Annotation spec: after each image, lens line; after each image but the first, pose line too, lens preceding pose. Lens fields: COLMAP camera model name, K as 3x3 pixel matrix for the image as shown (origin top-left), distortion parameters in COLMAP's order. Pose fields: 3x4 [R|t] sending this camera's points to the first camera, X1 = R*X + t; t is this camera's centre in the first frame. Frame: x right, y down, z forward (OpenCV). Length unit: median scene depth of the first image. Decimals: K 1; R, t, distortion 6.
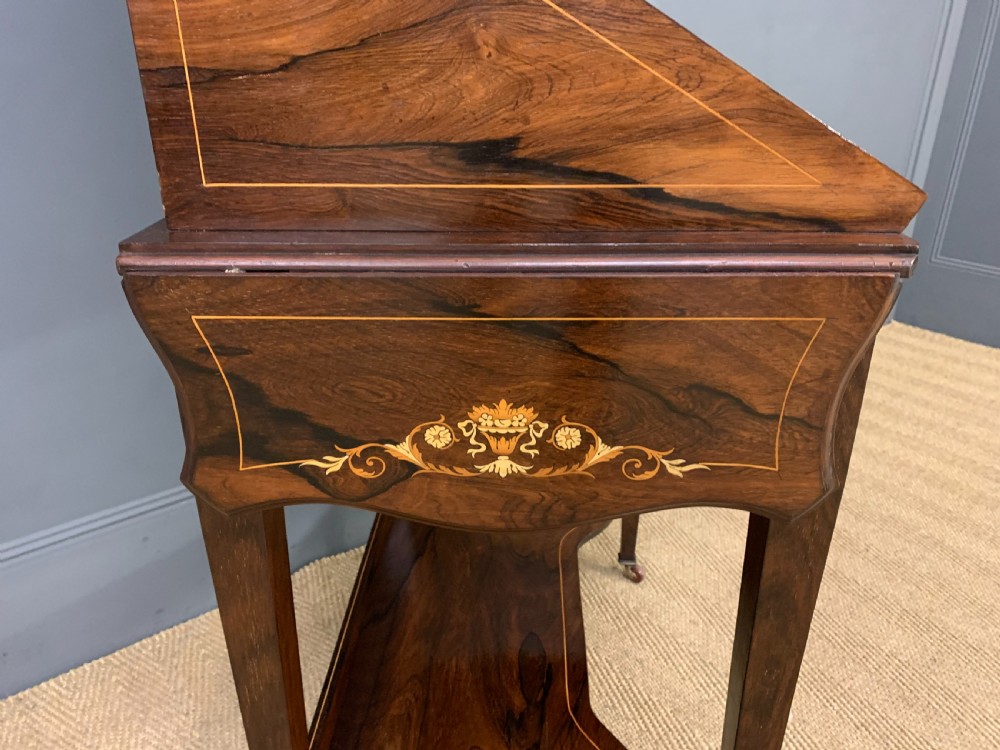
lens RADIAL K [[781.8, 0, 492.7], [0, 781.8, 372.8], [0, 0, 1]] dist [0.032475, -0.031752]
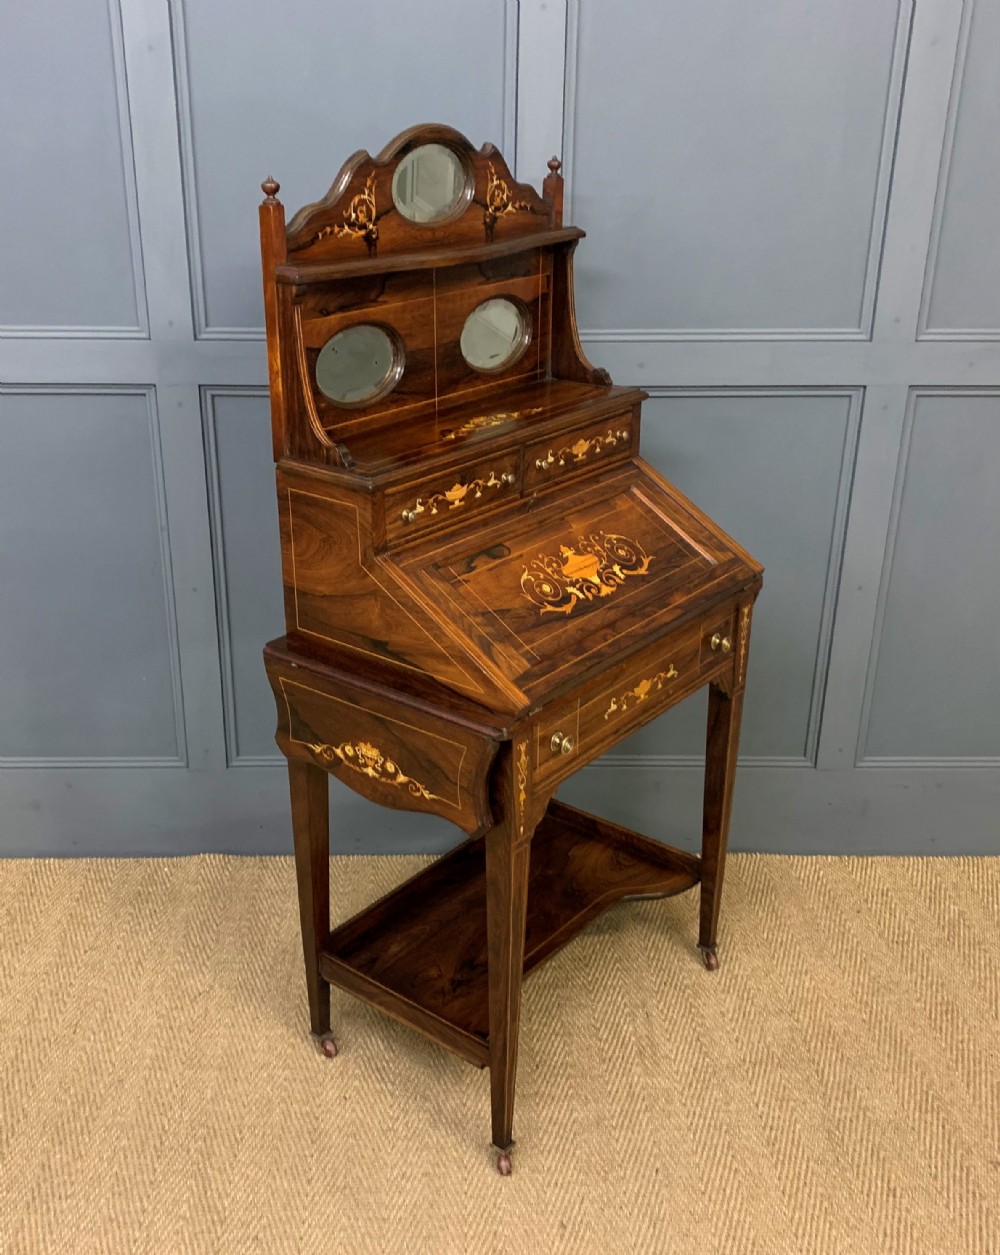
lens RADIAL K [[1304.0, 0, 468.4], [0, 1304.0, 624.4], [0, 0, 1]] dist [0.088815, 0.000218]
pose [[0.798023, 0.237428, -0.553884, 2.311511], [-0.252799, 0.966228, 0.049957, -0.574621], [0.547039, 0.100154, 0.831094, -2.123634]]
